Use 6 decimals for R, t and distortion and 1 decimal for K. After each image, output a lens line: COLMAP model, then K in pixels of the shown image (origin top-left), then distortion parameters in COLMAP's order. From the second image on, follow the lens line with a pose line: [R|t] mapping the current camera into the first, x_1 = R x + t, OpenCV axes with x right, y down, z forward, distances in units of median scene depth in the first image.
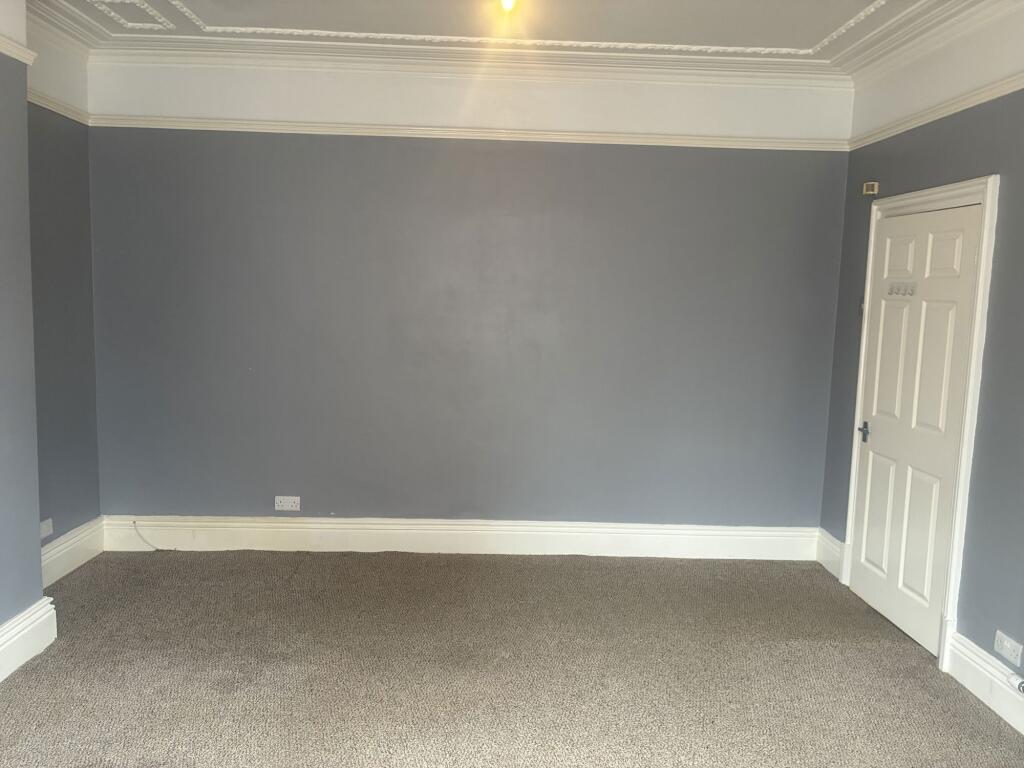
lens RADIAL K [[789.4, 0, 513.0], [0, 789.4, 381.7], [0, 0, 1]] dist [0.056006, -0.074576]
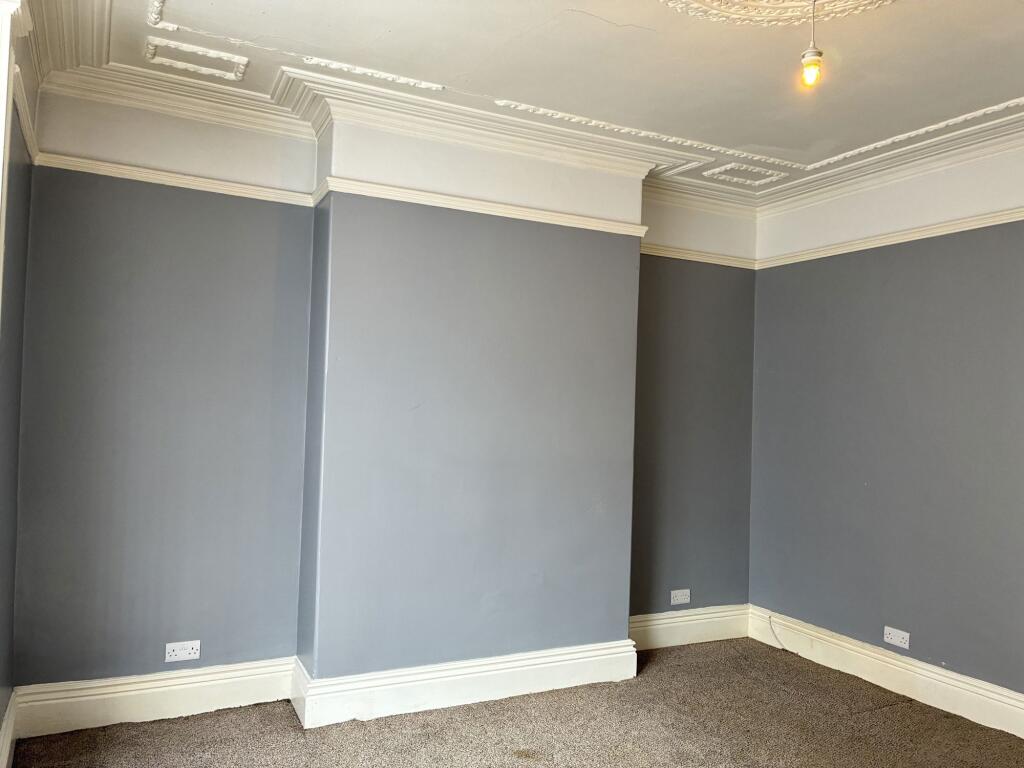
lens RADIAL K [[789.4, 0, 511.0], [0, 789.4, 386.7], [0, 0, 1]] dist [0.056006, -0.074576]
pose [[0.414848, -0.029427, -0.909415, 0.402651], [-0.125284, 0.988110, -0.089124, 0.007200], [0.901224, 0.150908, 0.406229, 0.206199]]
